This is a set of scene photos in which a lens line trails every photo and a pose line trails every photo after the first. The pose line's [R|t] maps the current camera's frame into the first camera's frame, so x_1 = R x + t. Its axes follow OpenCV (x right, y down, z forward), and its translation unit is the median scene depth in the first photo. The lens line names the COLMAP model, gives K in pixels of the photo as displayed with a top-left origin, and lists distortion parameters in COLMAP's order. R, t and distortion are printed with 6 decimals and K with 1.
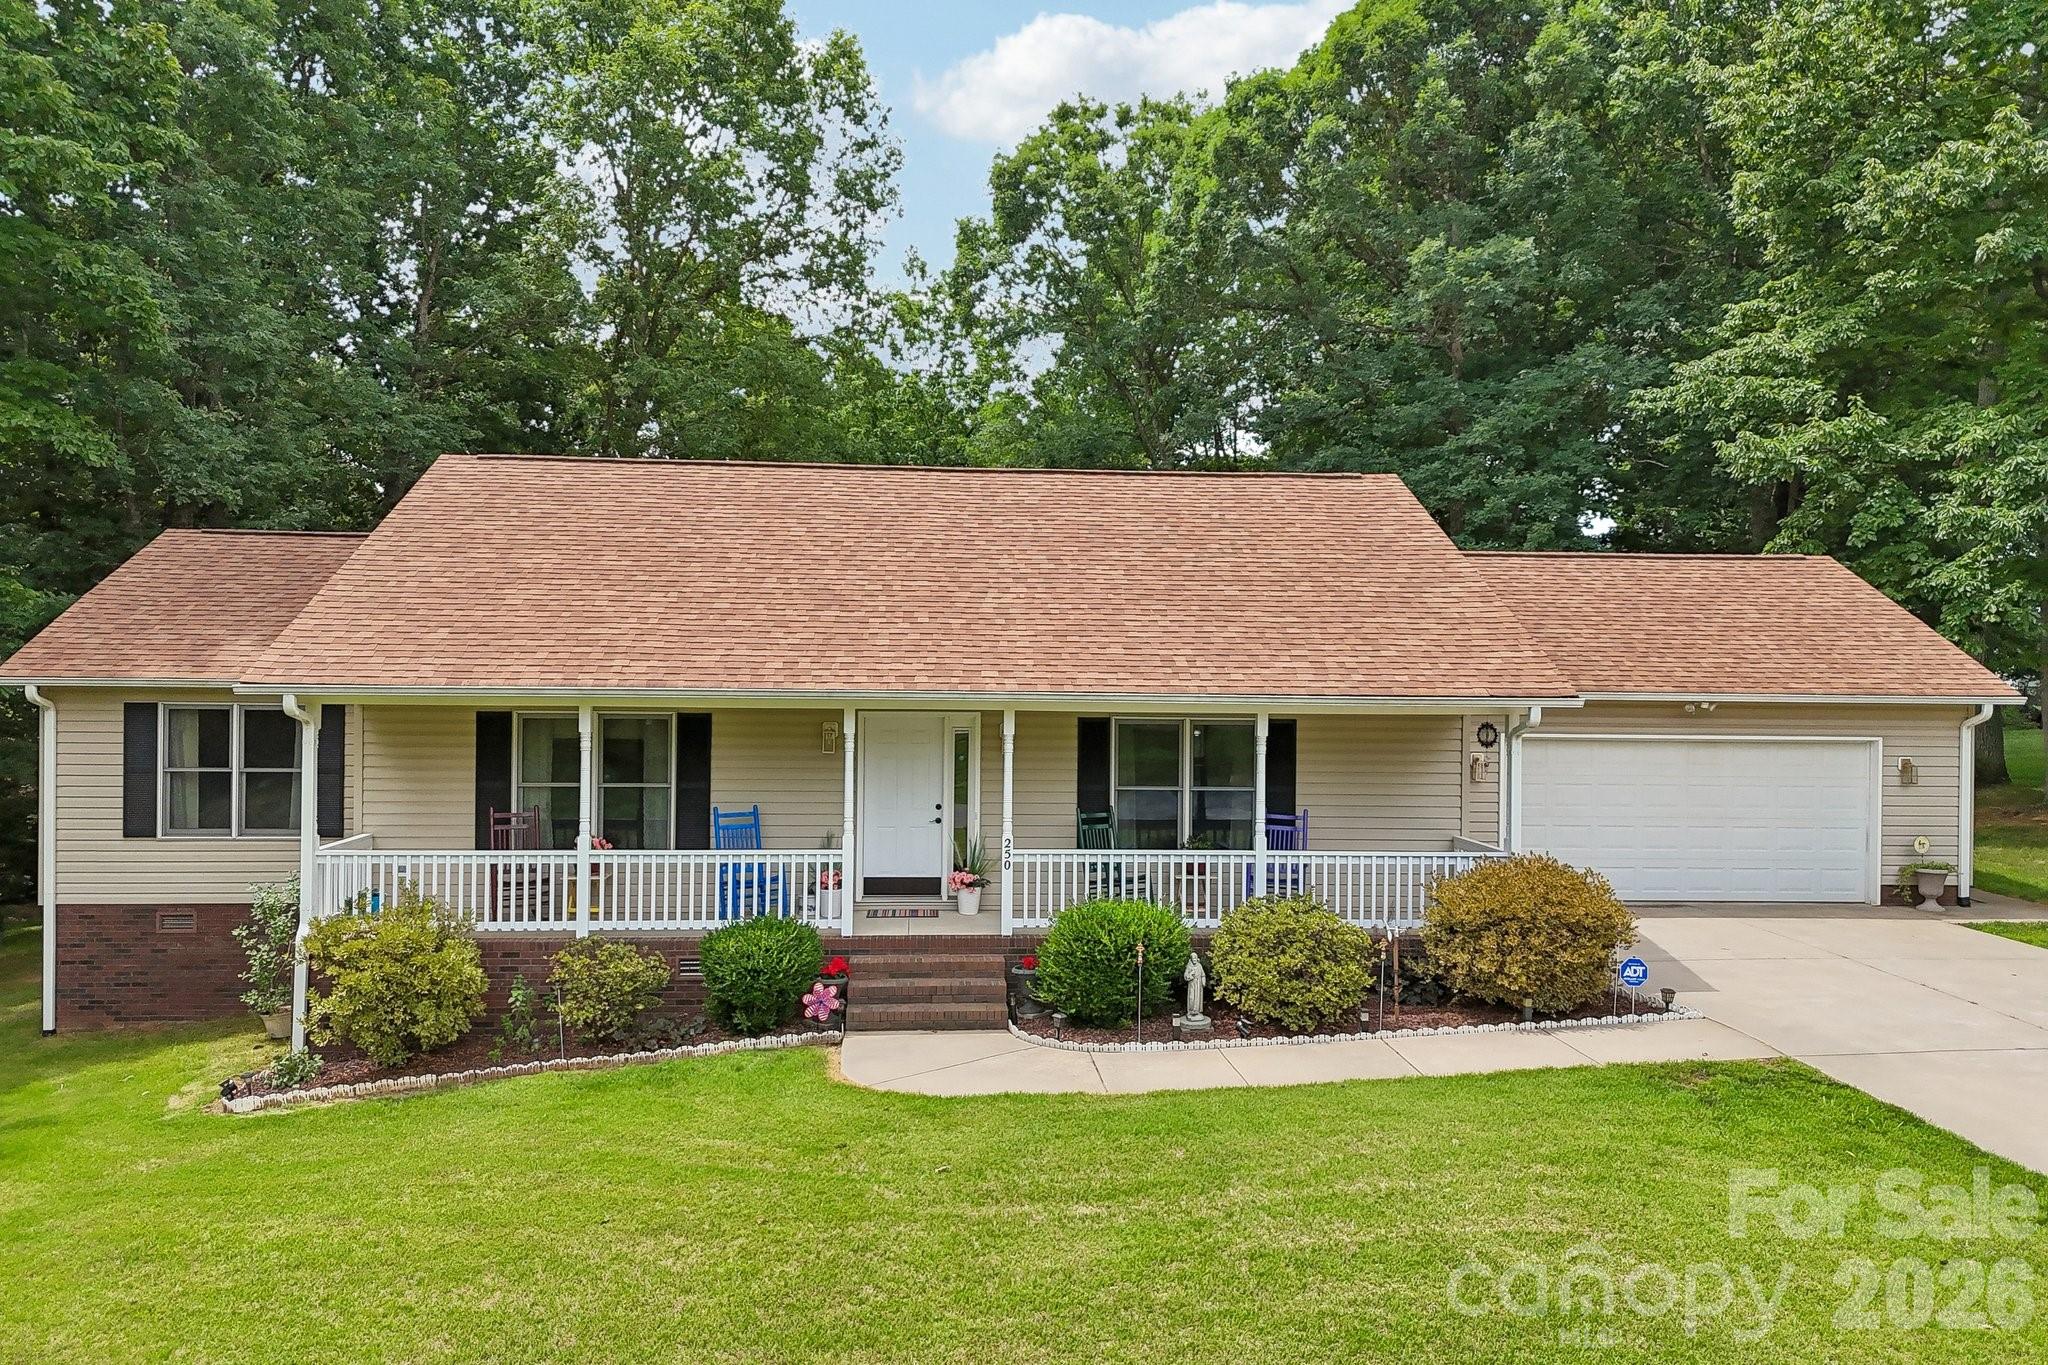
lens RADIAL K [[1504.6, 0, 1024.0], [0, 1504.6, 682.5], [0, 0, 1]] dist [0.034036, -0.002472]
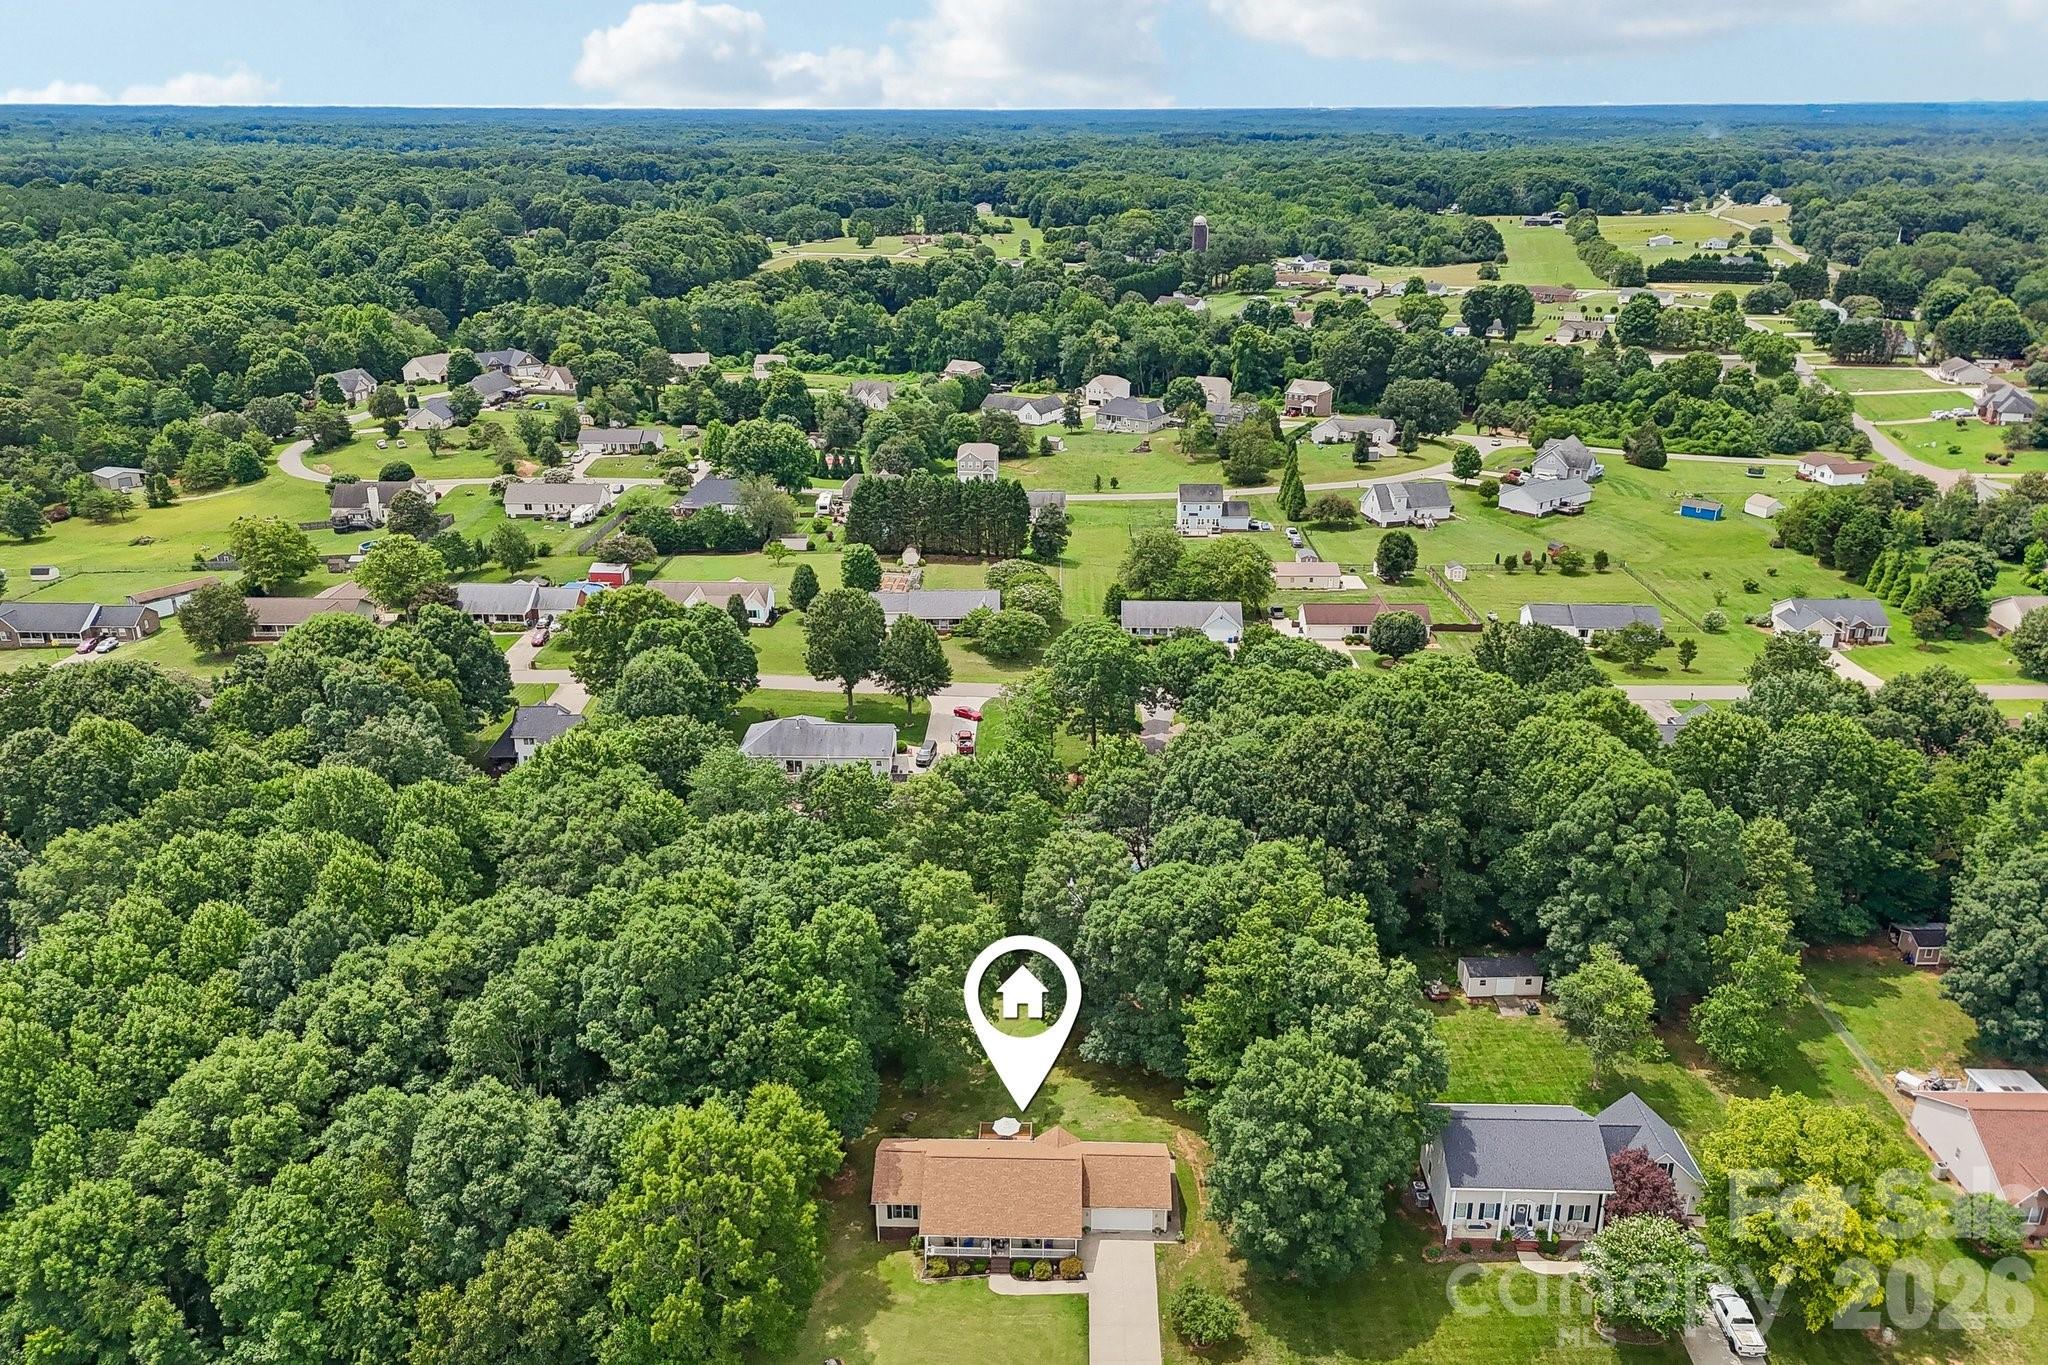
lens RADIAL K [[1530.2, 0, 1018.7], [0, 1530.2, 664.6], [0, 0, 1]] dist [0.045868, -0.008563]
pose [[0.994394, 0.021691, -0.103493, 0.735281], [0.014220, 0.942414, 0.334146, -5.032411], [0.104782, -0.333744, 0.936822, -5.093113]]
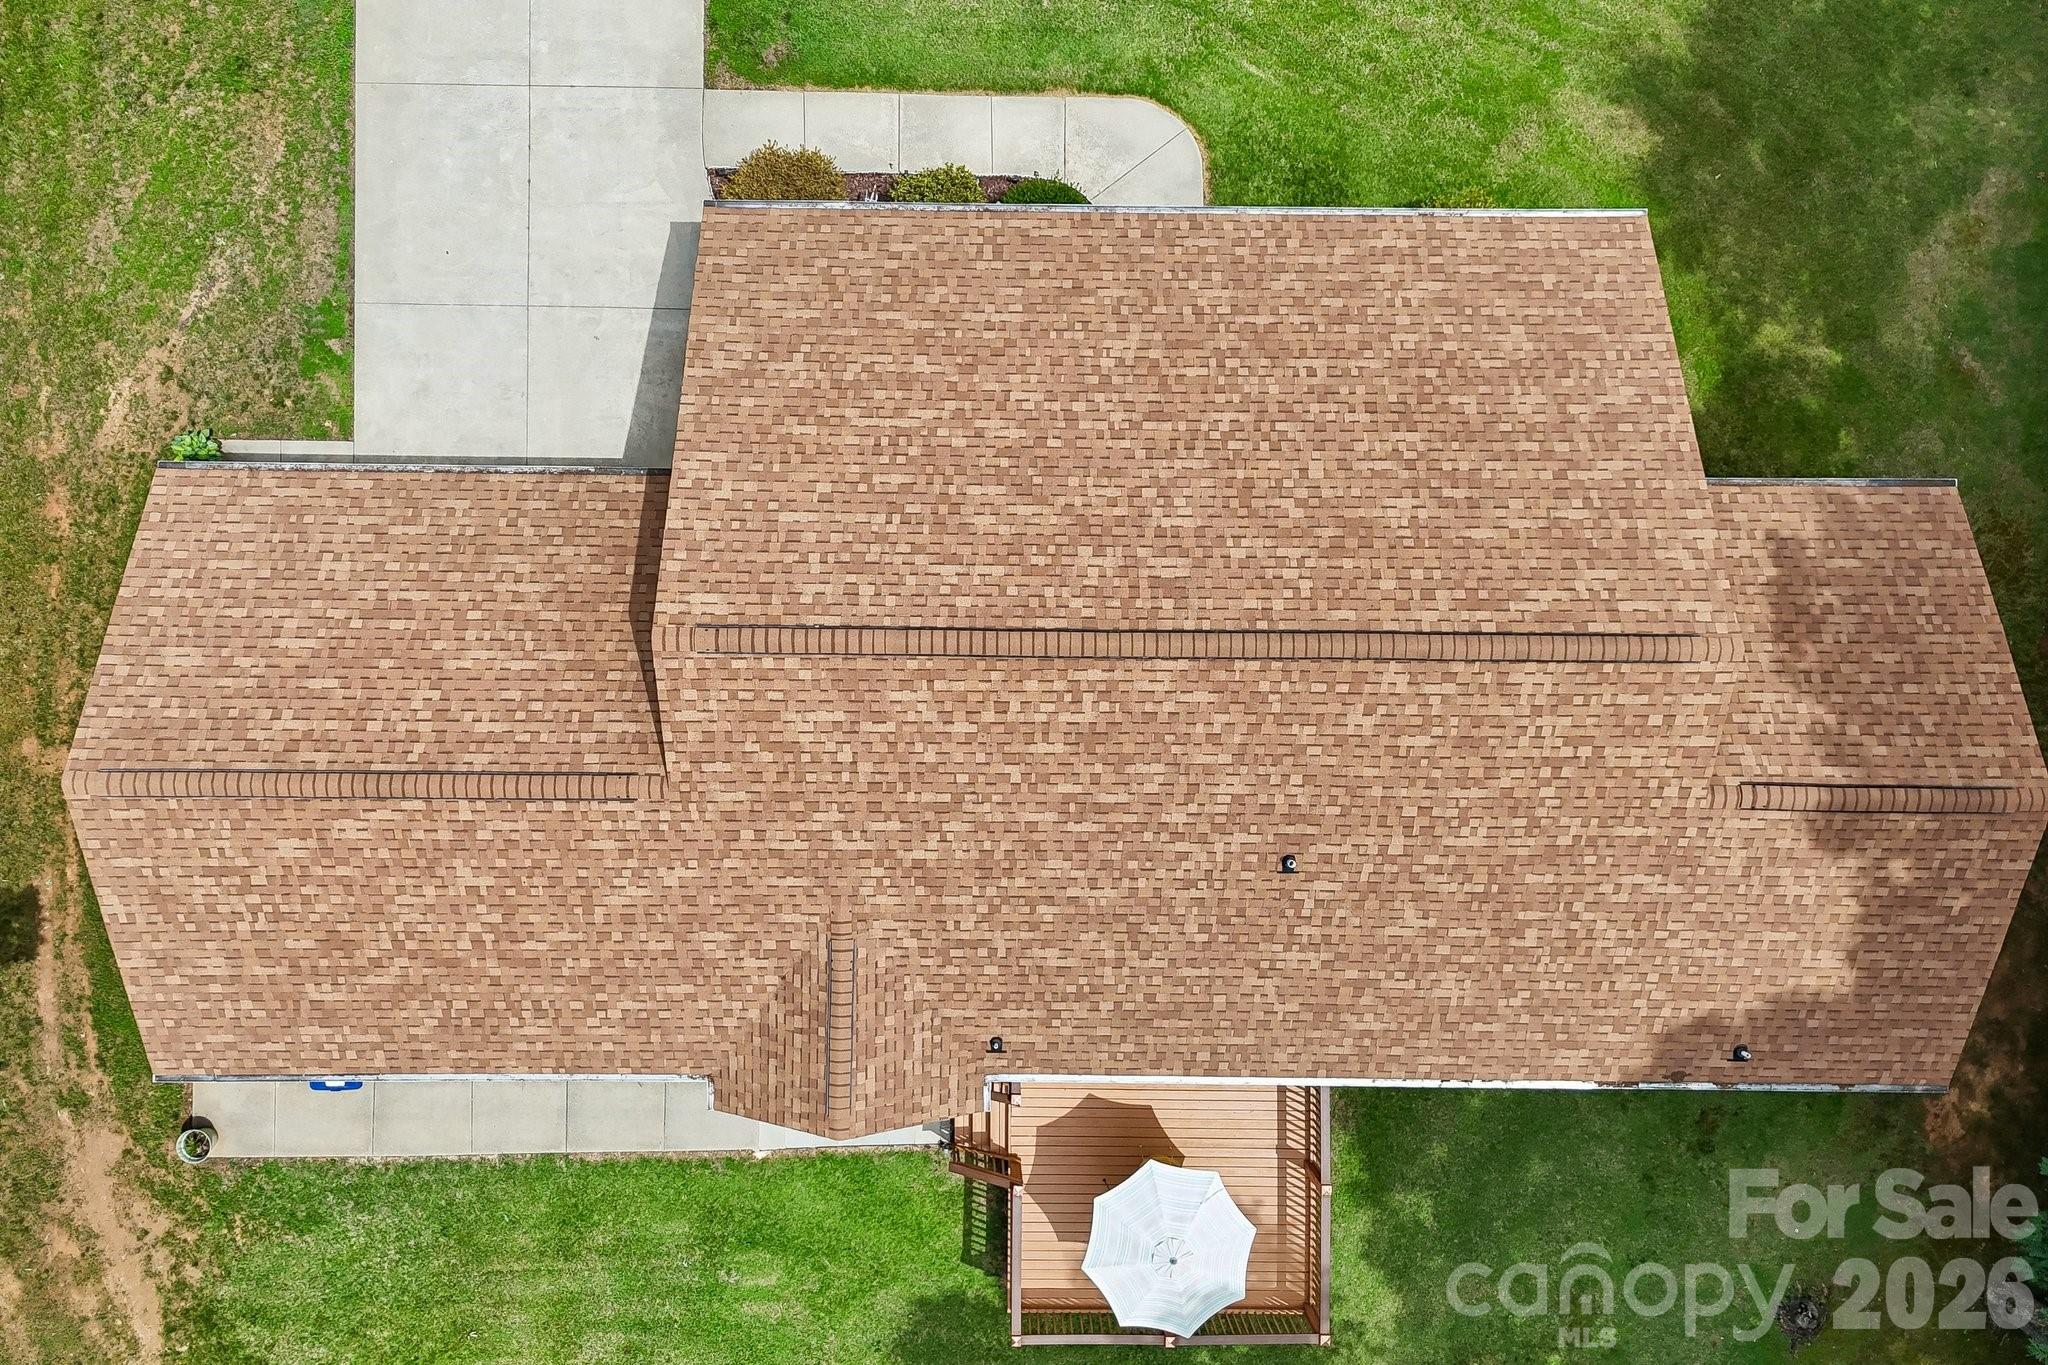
lens RADIAL K [[1481.9, 0, 1024.0], [0, 1481.9, 682.5], [0, 0, 1]] dist [0.105947, -0.118963]
pose [[-0.996480, -0.080617, -0.023002, 0.067930], [-0.020849, -0.027452, 0.999406, -1.241398], [-0.081200, 0.996367, 0.025674, 1.249405]]
